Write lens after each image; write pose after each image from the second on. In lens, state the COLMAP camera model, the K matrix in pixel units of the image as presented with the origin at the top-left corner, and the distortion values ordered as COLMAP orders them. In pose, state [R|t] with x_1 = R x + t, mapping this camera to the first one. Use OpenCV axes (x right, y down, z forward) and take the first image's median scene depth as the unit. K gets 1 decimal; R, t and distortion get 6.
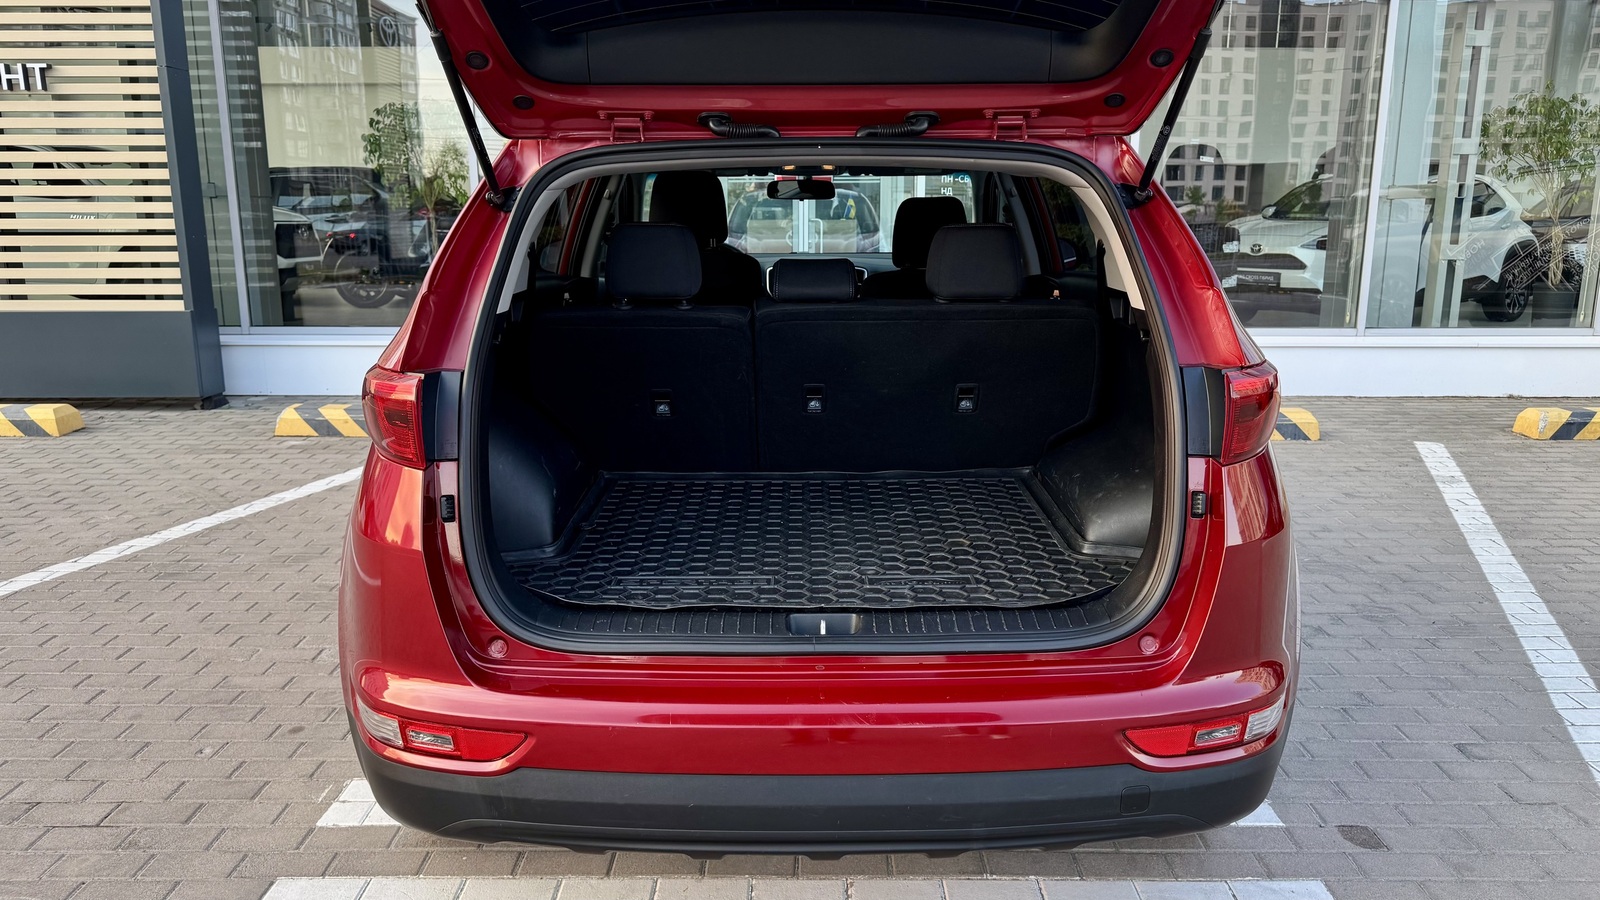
lens RADIAL K [[1147.2, 0, 794.3], [0, 1147.2, 458.4], [0, 0, 1]] dist [0.019453, -0.026711]
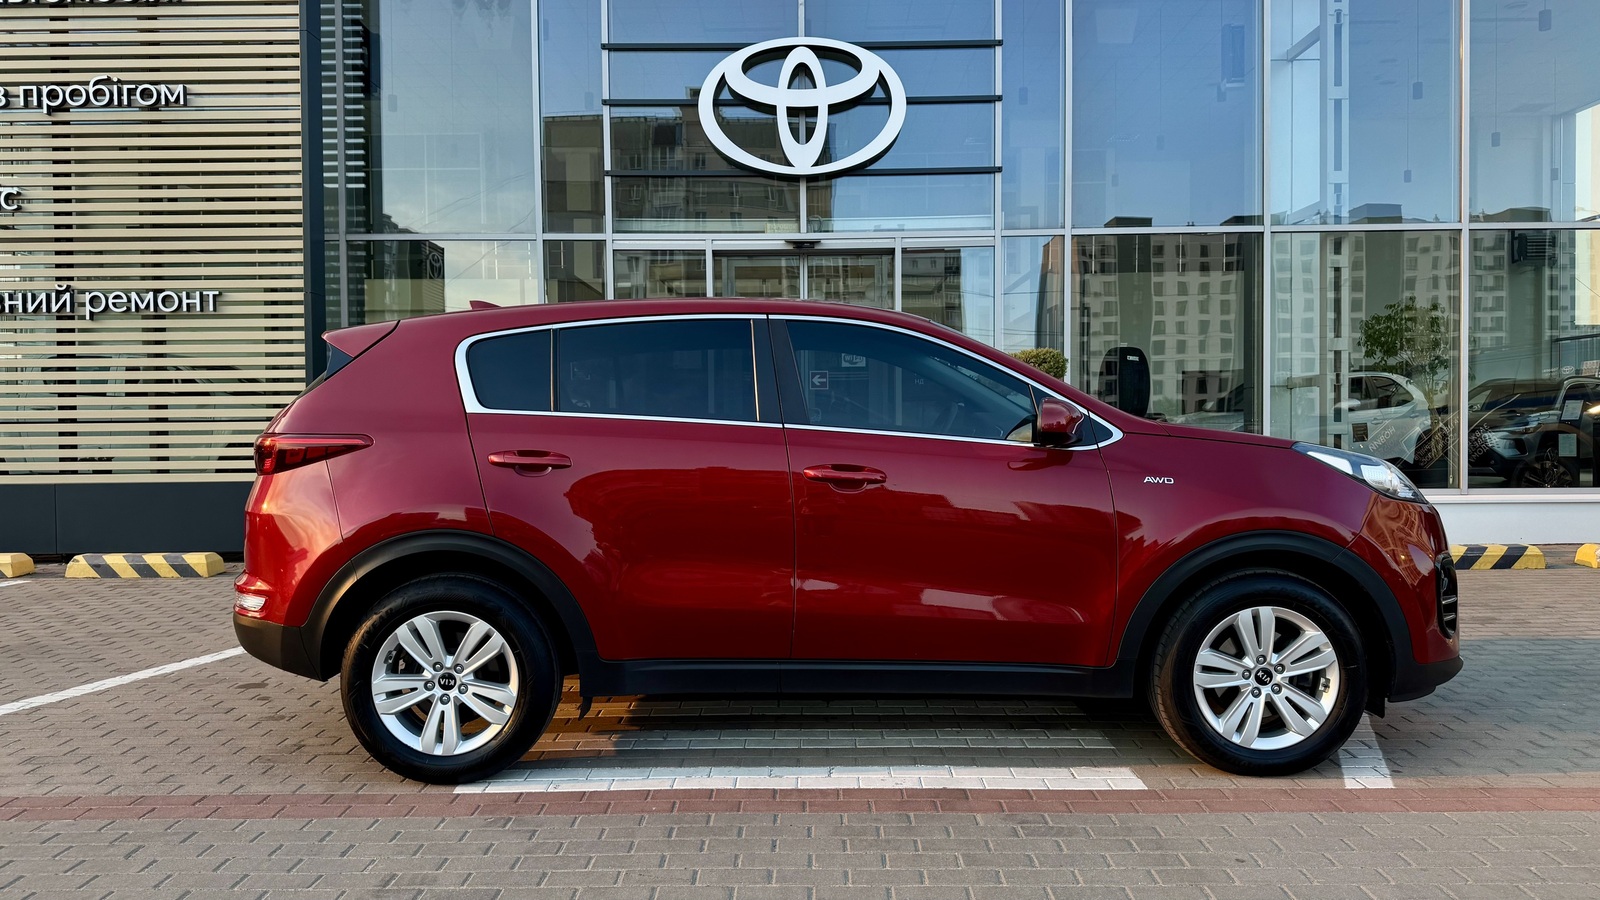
lens RADIAL K [[1147.2, 0, 789.6], [0, 1147.2, 449.2], [0, 0, 1]] dist [0.019453, -0.026711]
pose [[0.999917, -0.008732, -0.009478, 0.003372], [0.006741, 0.981222, -0.192765, 0.092395], [0.010983, 0.192685, 0.981199, -0.249464]]
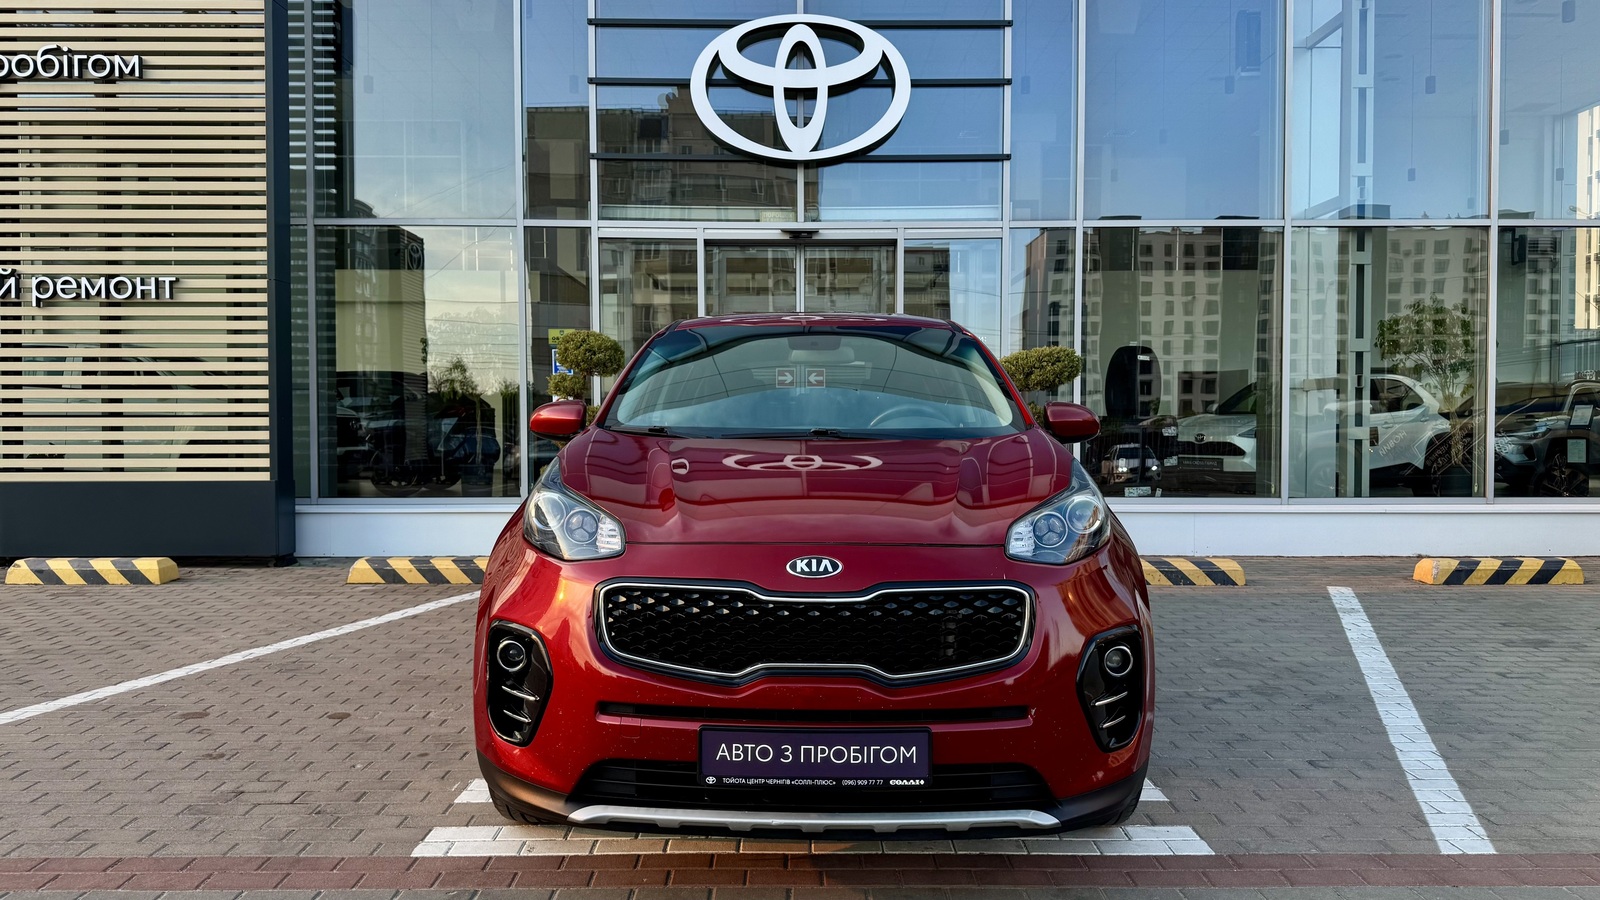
lens RADIAL K [[1147.2, 0, 789.4], [0, 1147.2, 450.8], [0, 0, 1]] dist [0.019453, -0.026711]
pose [[0.999986, -0.000941, 0.005209, -0.011787], [0.001907, 0.982019, -0.188774, 0.071187], [-0.004938, 0.188781, 0.982007, -0.171434]]
